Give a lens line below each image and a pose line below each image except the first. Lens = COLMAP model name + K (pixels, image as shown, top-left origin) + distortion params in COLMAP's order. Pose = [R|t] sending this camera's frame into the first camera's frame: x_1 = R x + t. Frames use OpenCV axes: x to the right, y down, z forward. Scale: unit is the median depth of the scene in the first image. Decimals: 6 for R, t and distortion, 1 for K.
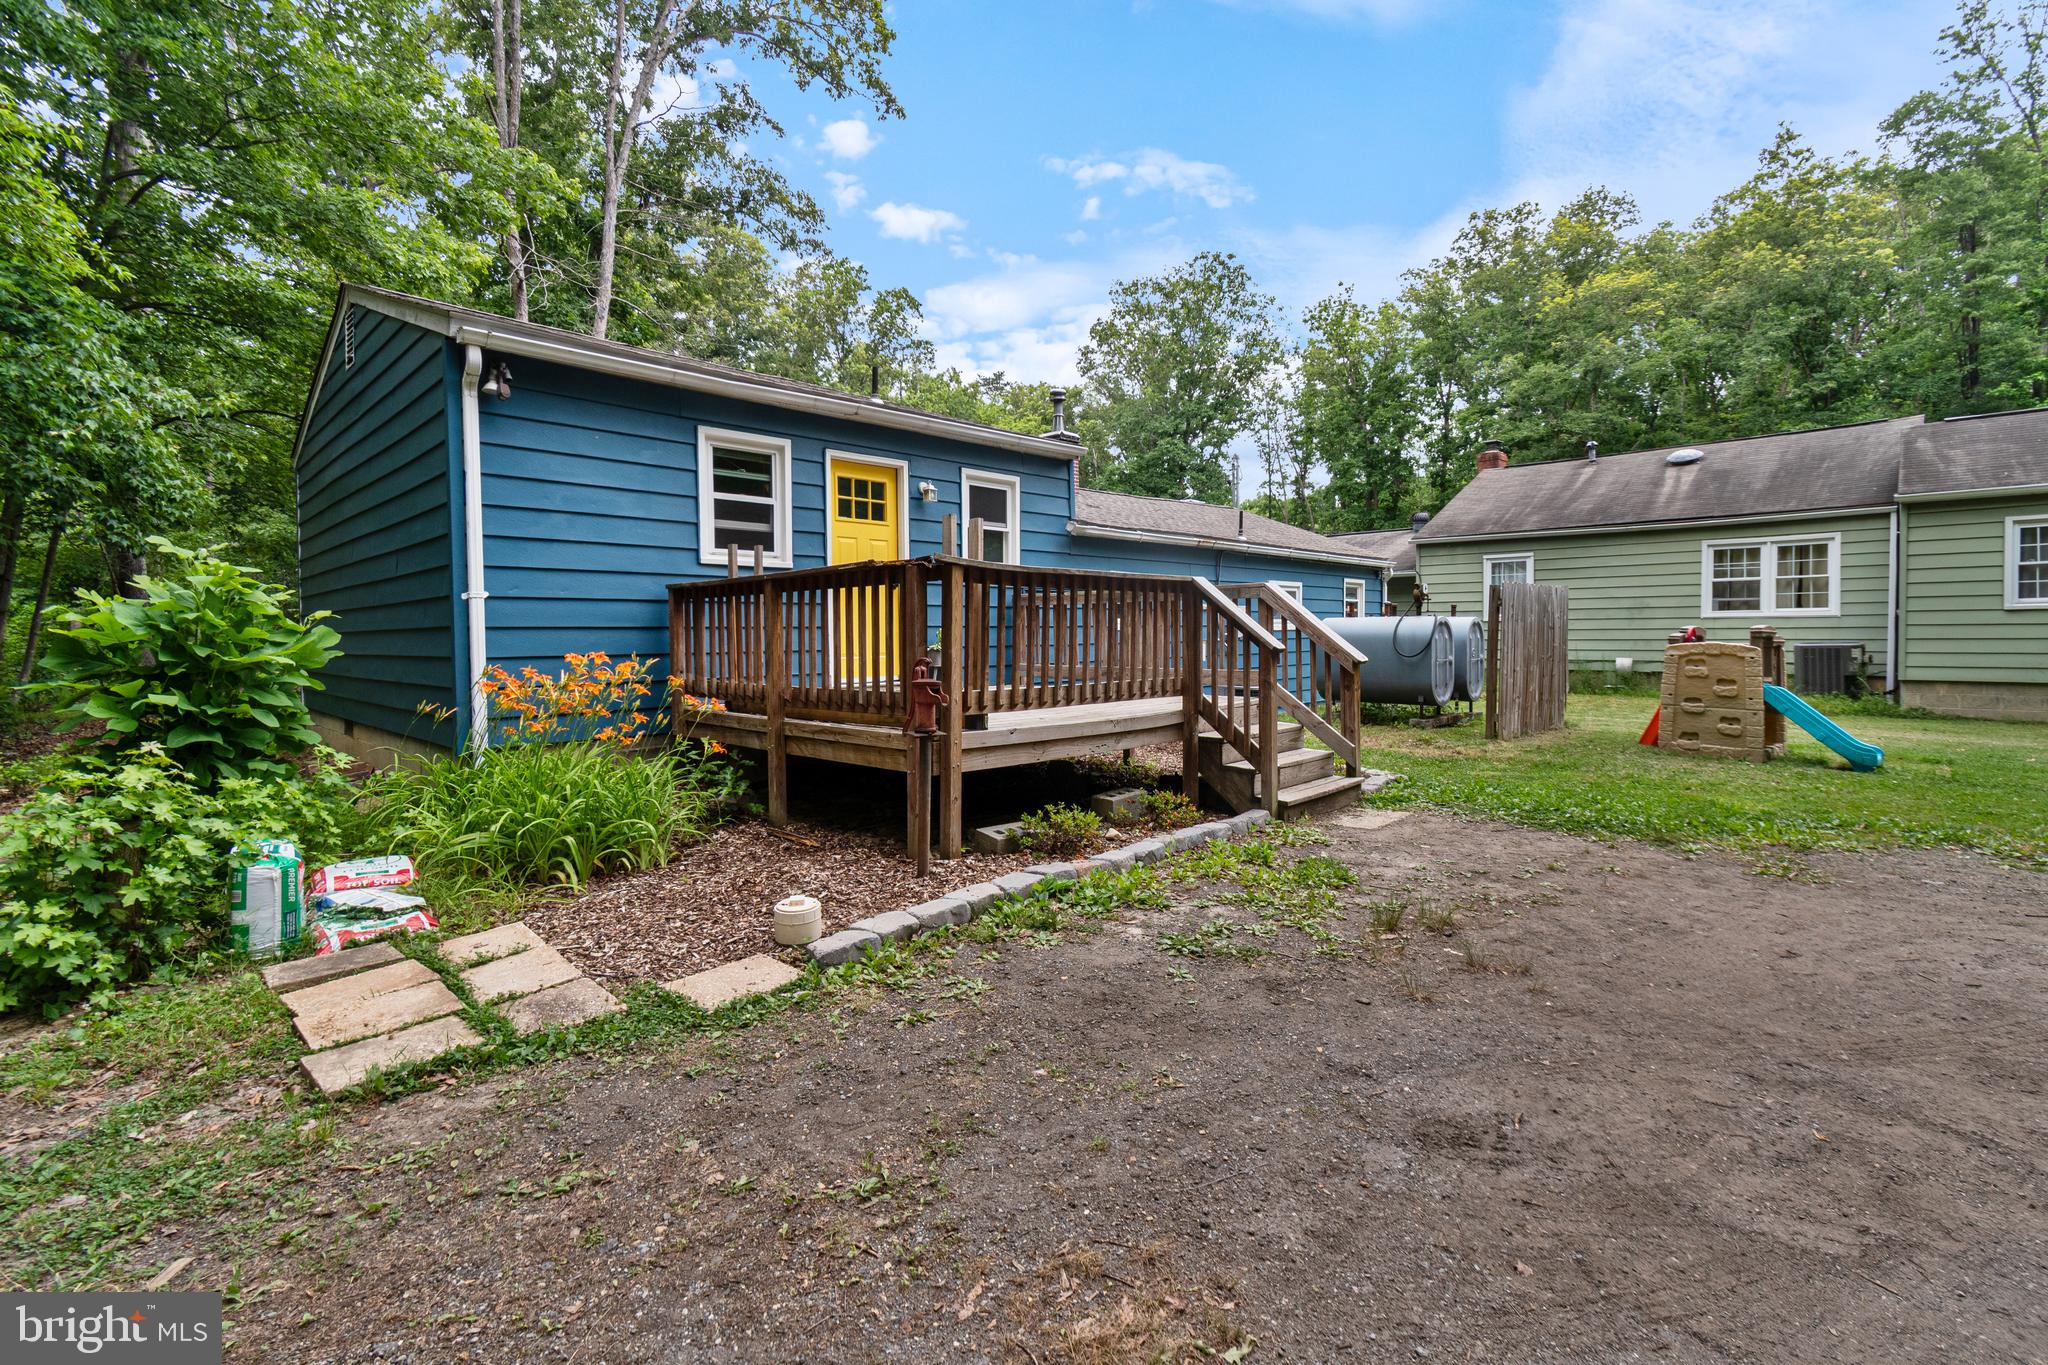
lens RADIAL K [[916.9, 0, 1024.4], [0, 916.9, 638.1], [0, 0, 1]] dist [0.003879, -0.001948]
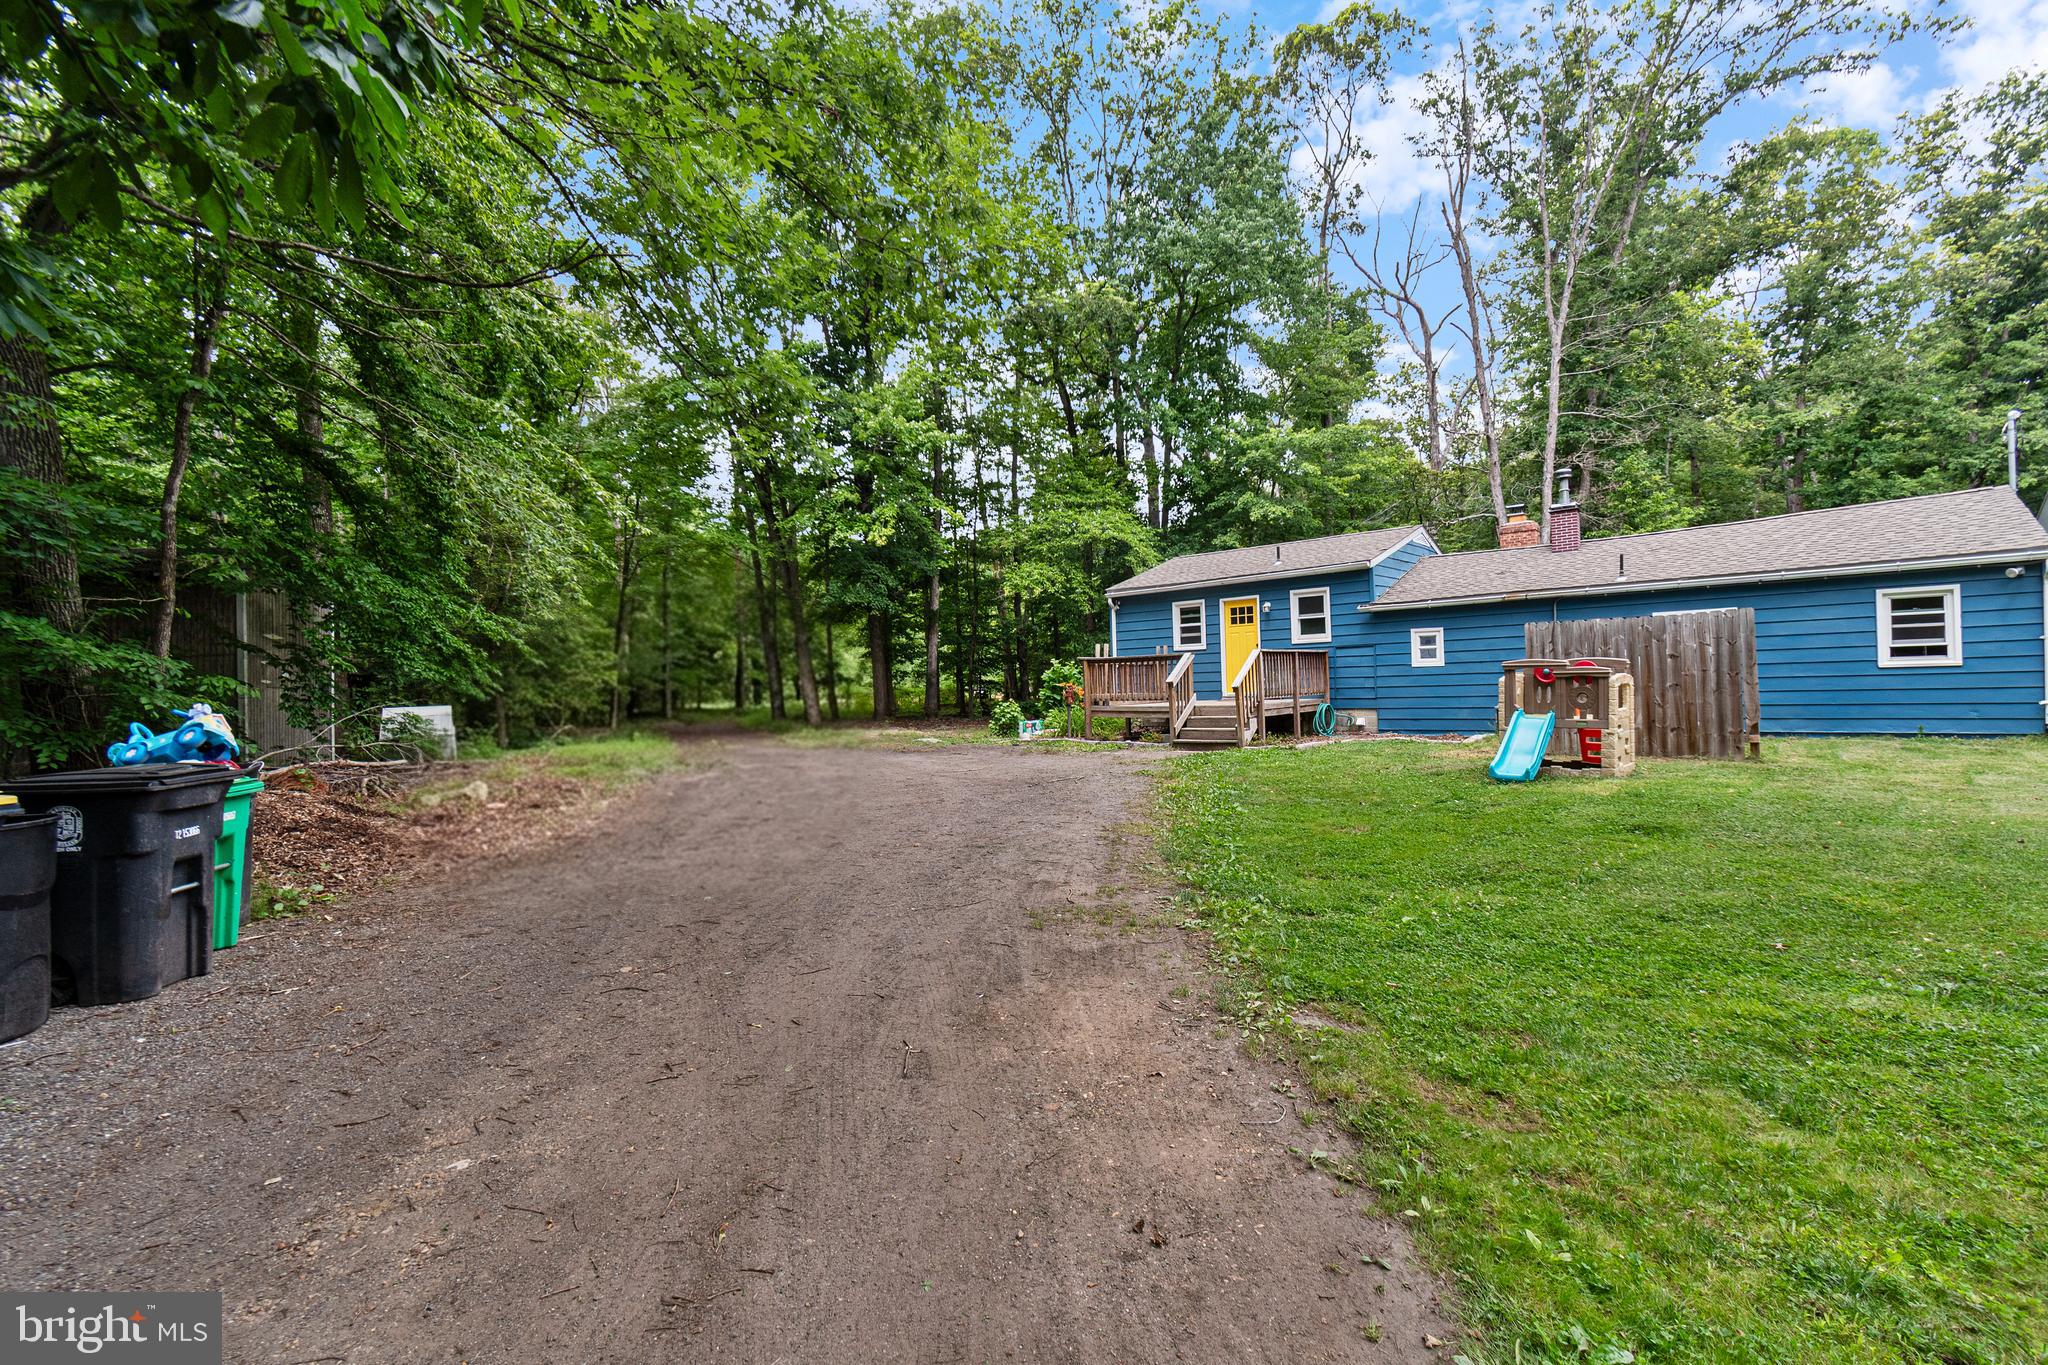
lens RADIAL K [[916.9, 0, 1016.6], [0, 916.9, 674.5], [0, 0, 1]] dist [0.003879, -0.001948]
pose [[0.050257, -0.005544, -0.998721, 2.198813], [0.026901, 0.999629, -0.004195, -0.008700], [0.998374, -0.026656, 0.050387, 0.325534]]
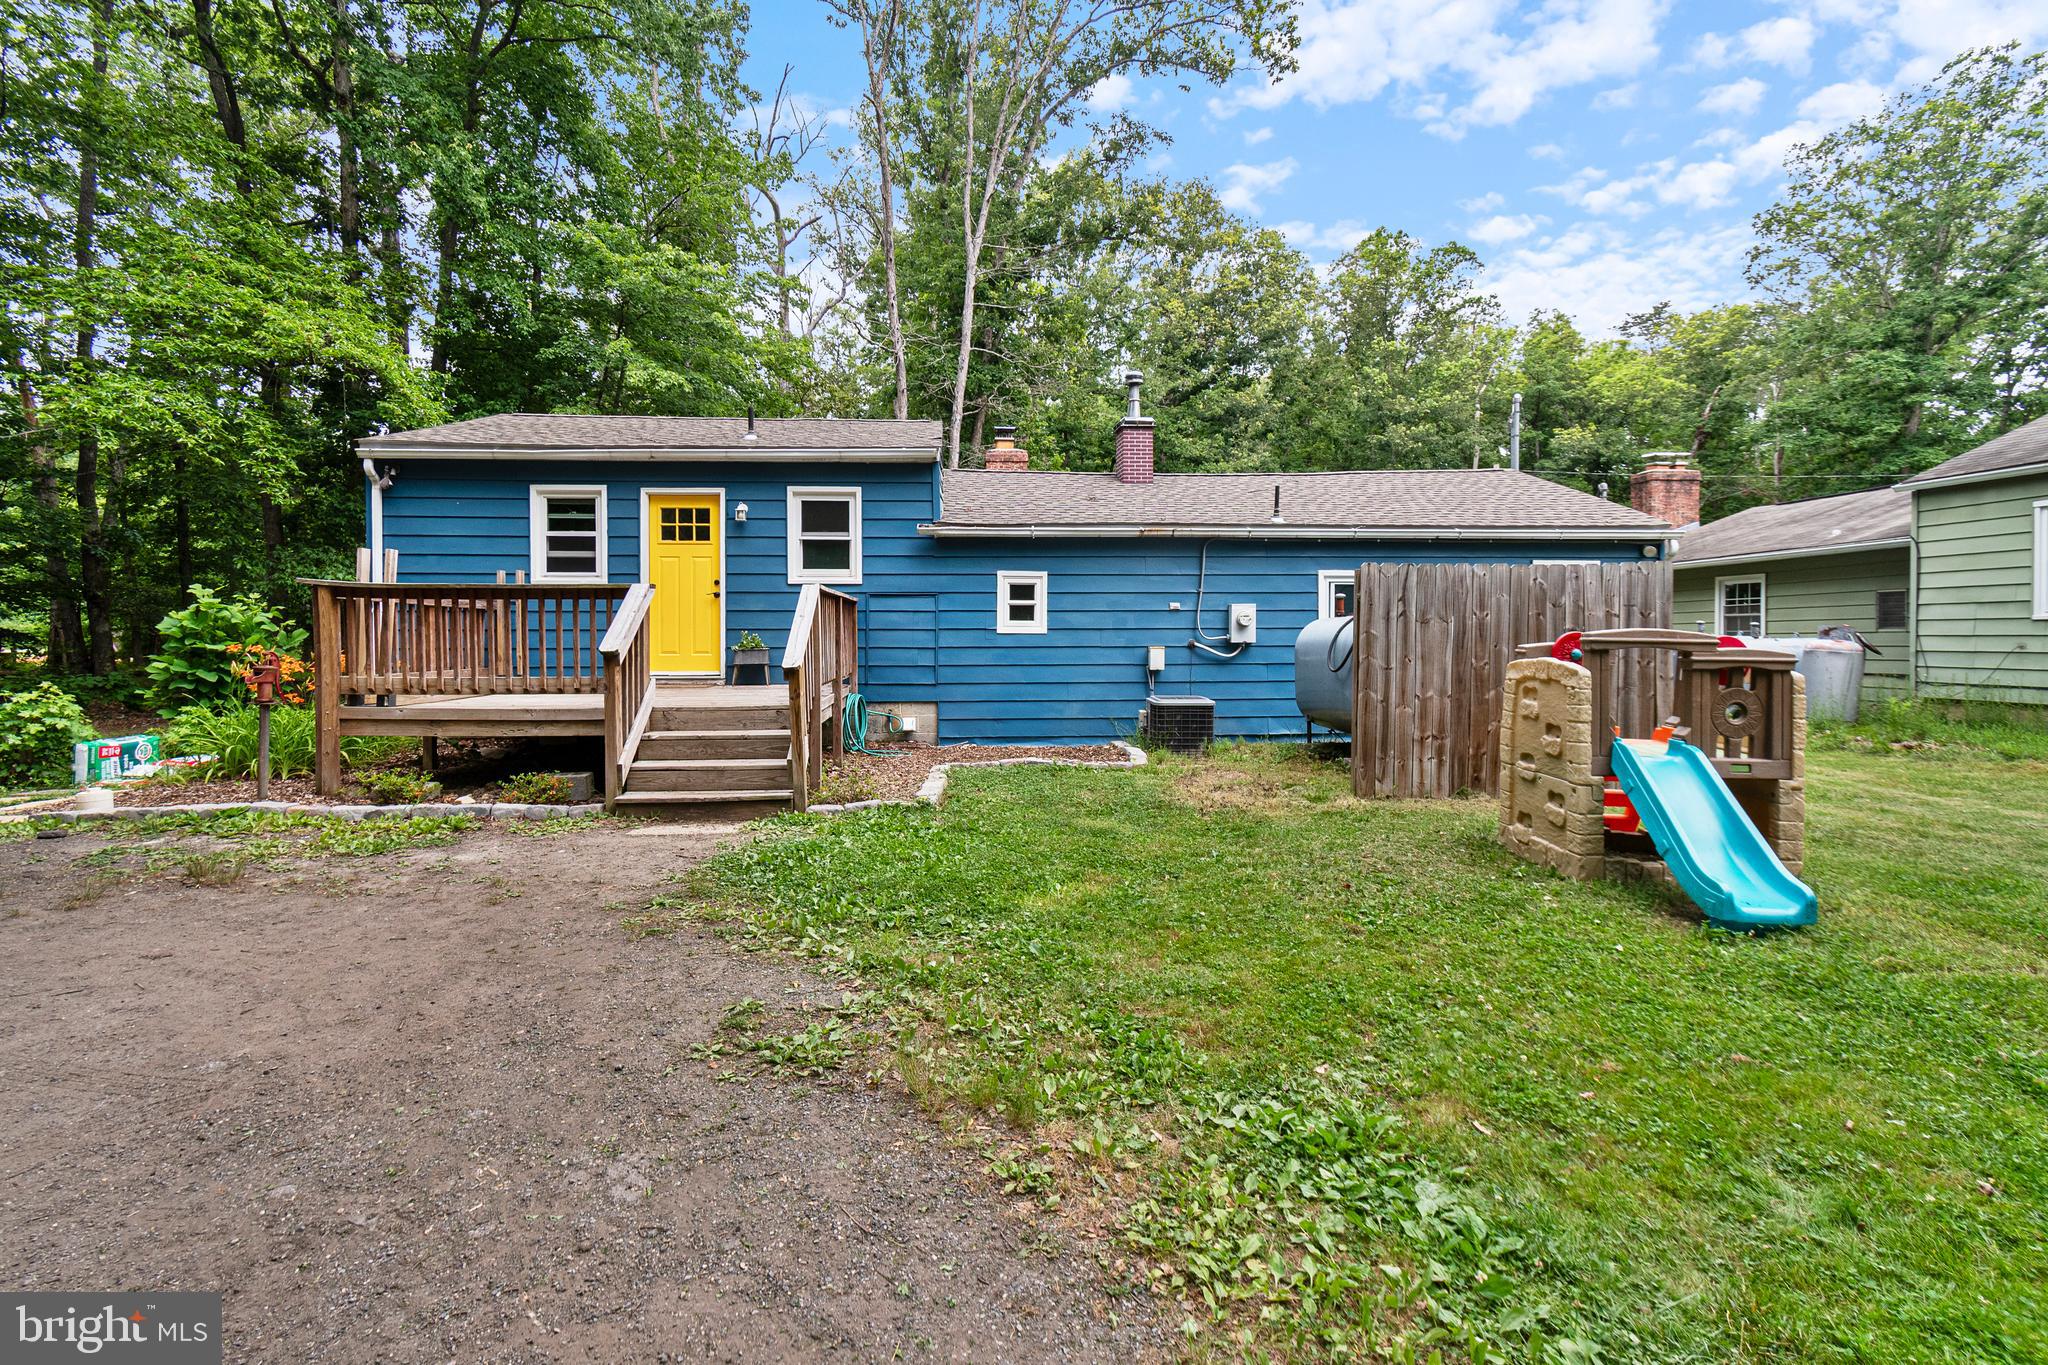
lens RADIAL K [[916.9, 0, 1007.9], [0, 916.9, 649.8], [0, 0, 1]] dist [0.003879, -0.001948]
pose [[0.742102, 0.016309, -0.670089, 0.997878], [-0.007628, 0.999845, 0.015887, -0.008213], [0.670244, -0.006678, 0.742111, 0.401094]]
